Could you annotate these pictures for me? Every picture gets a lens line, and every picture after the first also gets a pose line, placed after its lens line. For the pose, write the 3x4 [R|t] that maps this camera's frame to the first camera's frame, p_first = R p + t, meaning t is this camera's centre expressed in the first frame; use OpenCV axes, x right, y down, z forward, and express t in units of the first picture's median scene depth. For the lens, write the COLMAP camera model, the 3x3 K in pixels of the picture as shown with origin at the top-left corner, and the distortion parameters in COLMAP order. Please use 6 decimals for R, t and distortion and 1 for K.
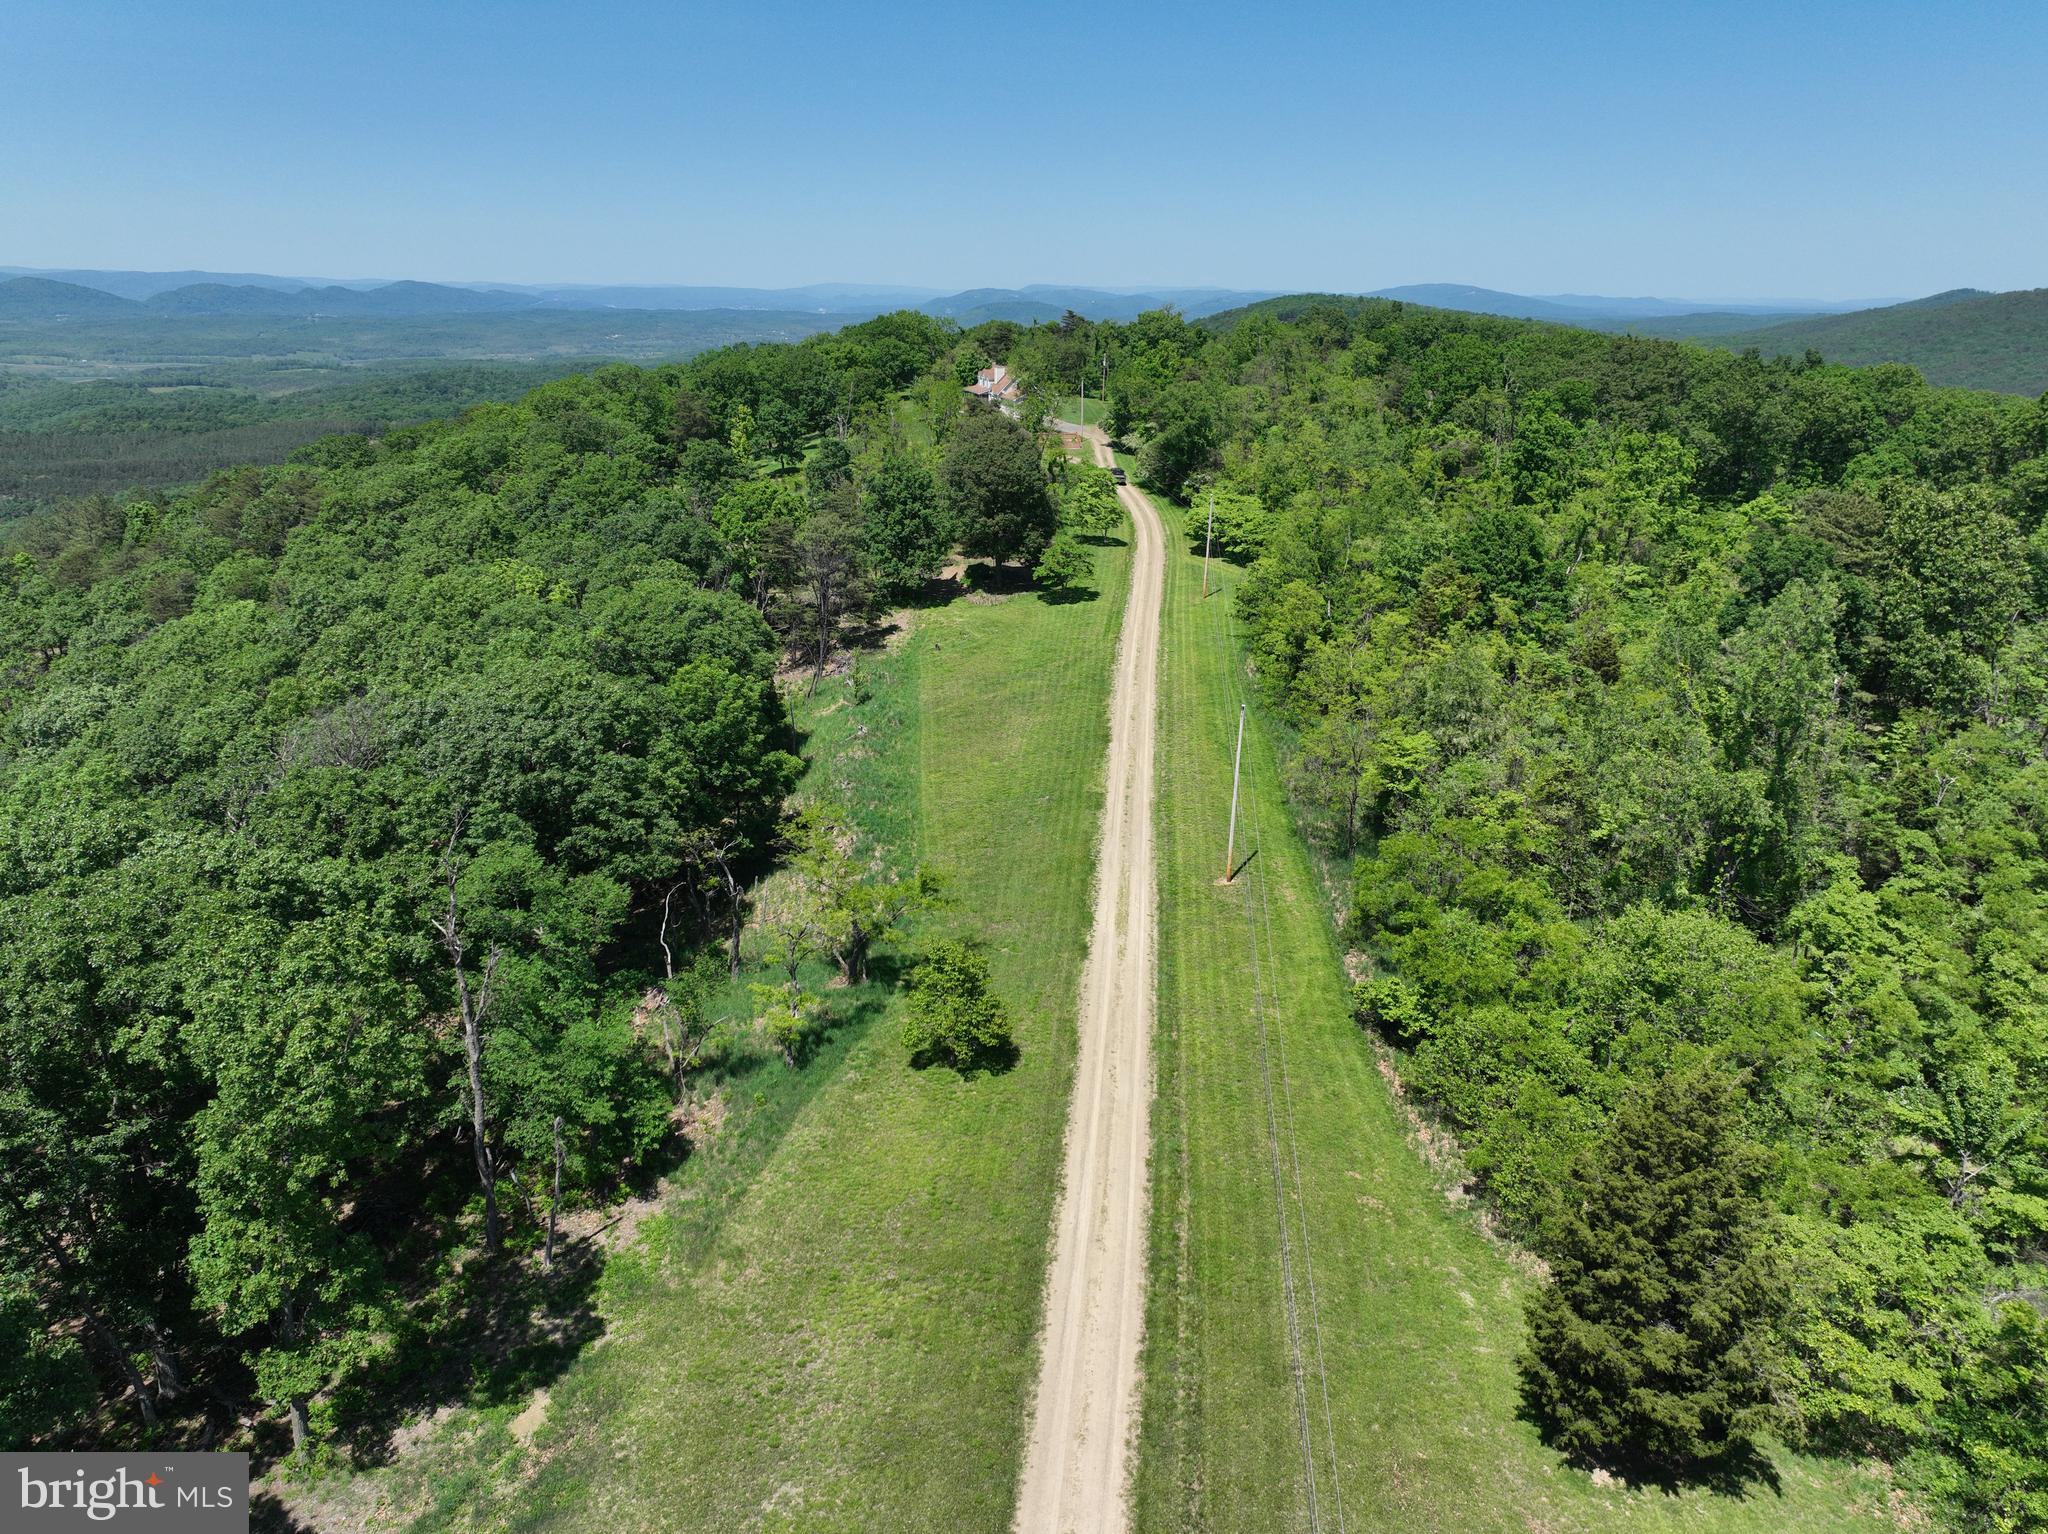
lens RADIAL K [[1446.4, 0, 1031.8], [0, 1446.4, 769.5], [0, 0, 1]] dist [-0.004466, 0.025697]
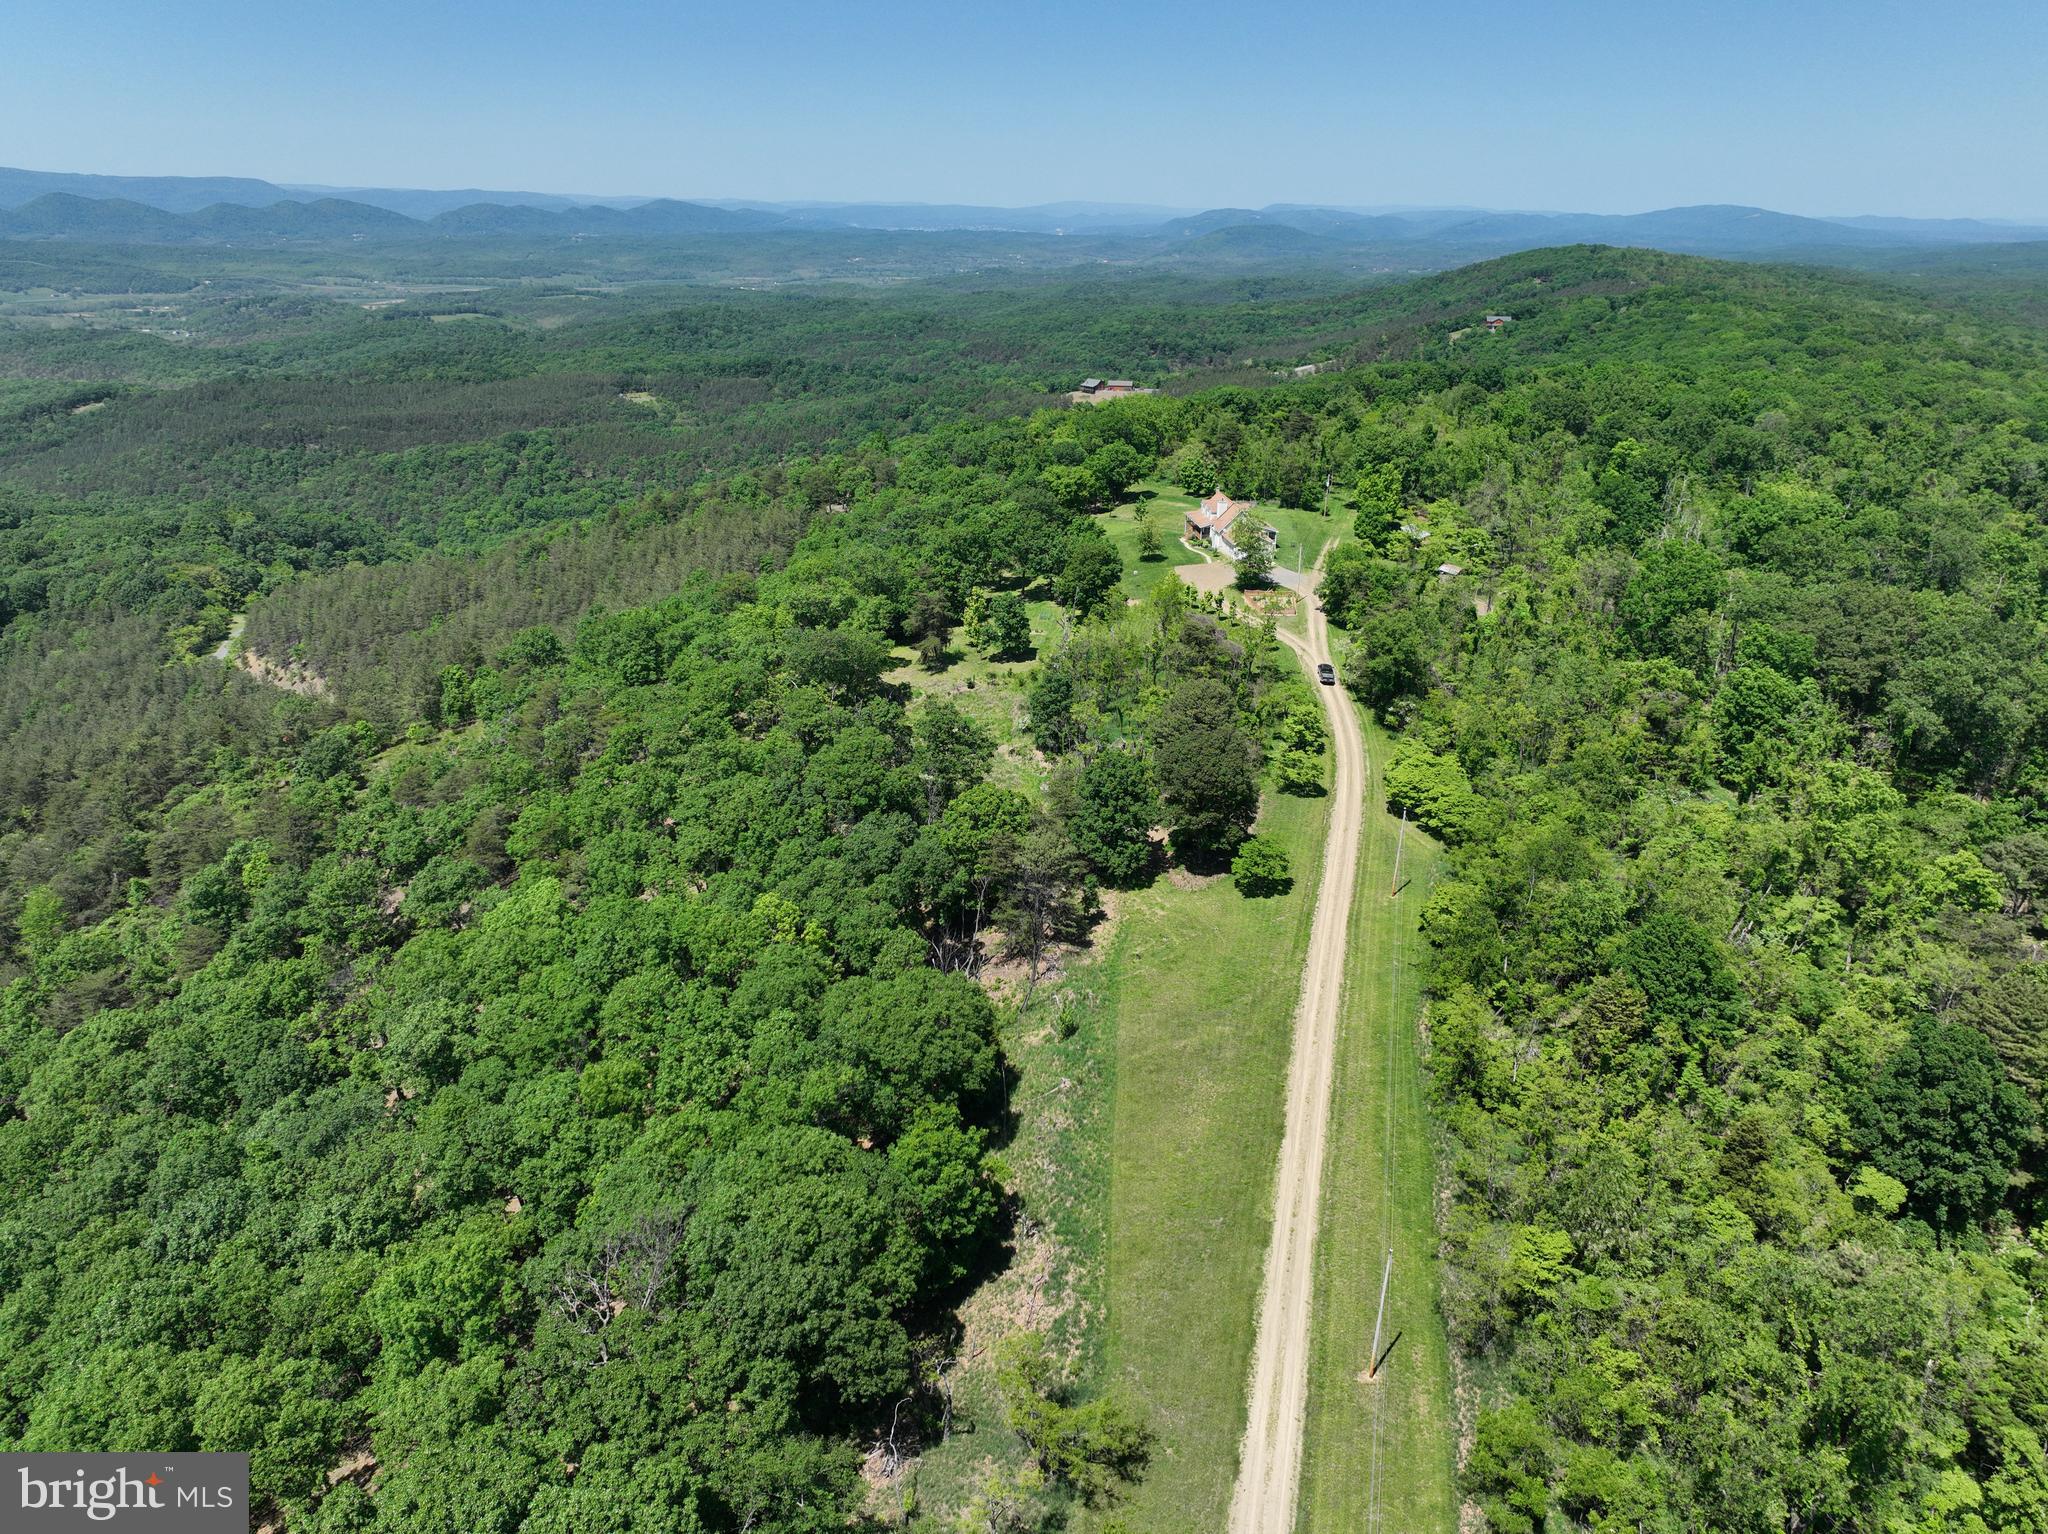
lens RADIAL K [[1446.4, 0, 1032.4], [0, 1446.4, 765.7], [0, 0, 1]] dist [-0.004466, 0.025697]
pose [[0.988002, 0.061936, -0.141480, 0.001775], [-0.055629, 0.997292, 0.048108, -0.259805], [0.144077, -0.039661, 0.988771, -0.090833]]
